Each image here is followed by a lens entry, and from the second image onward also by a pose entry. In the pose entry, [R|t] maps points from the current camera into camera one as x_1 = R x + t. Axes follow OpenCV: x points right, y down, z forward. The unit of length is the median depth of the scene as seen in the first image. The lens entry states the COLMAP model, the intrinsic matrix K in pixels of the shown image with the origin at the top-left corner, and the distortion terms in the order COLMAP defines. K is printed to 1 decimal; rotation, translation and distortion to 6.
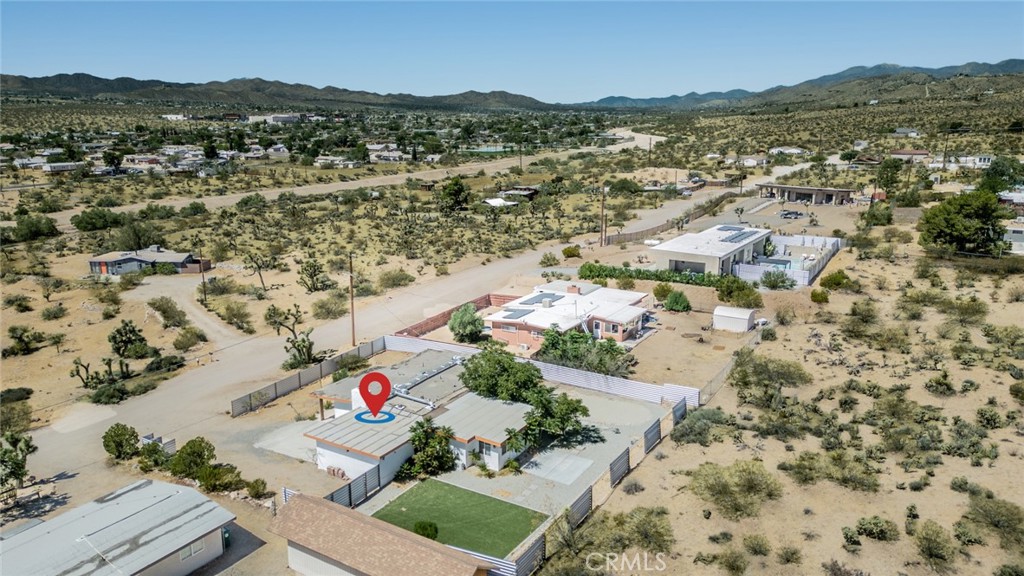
lens RADIAL K [[721.3, 0, 512.0], [0, 721.3, 288.0], [0, 0, 1]] dist [0.096131, -0.097587]
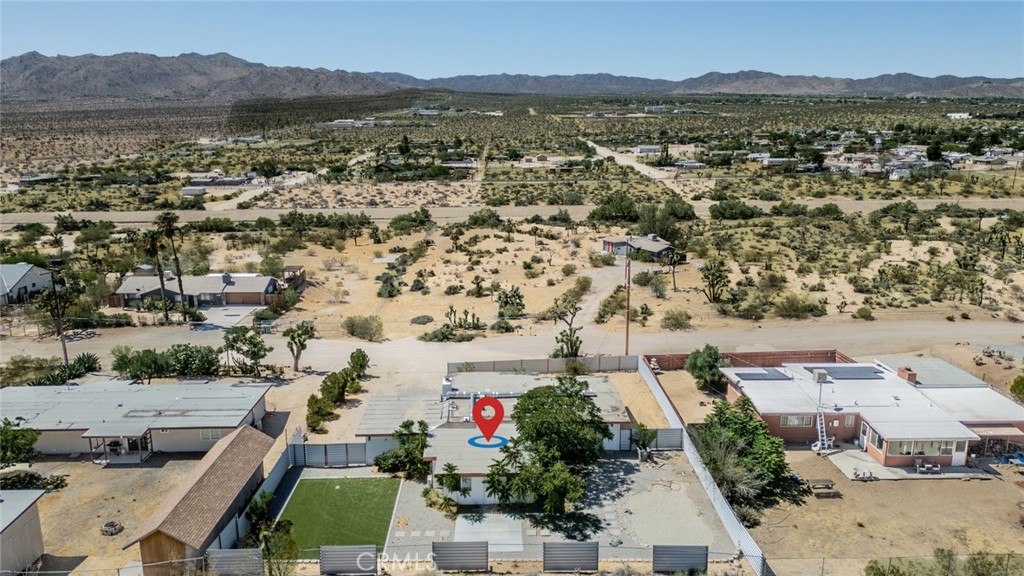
lens RADIAL K [[721.3, 0, 512.0], [0, 721.3, 288.0], [0, 0, 1]] dist [0.096131, -0.097587]
pose [[0.544097, 0.199560, -0.814944, 0.308886], [-0.198265, 0.974375, 0.106229, -0.054529], [0.815260, 0.103776, 0.569720, 0.224177]]
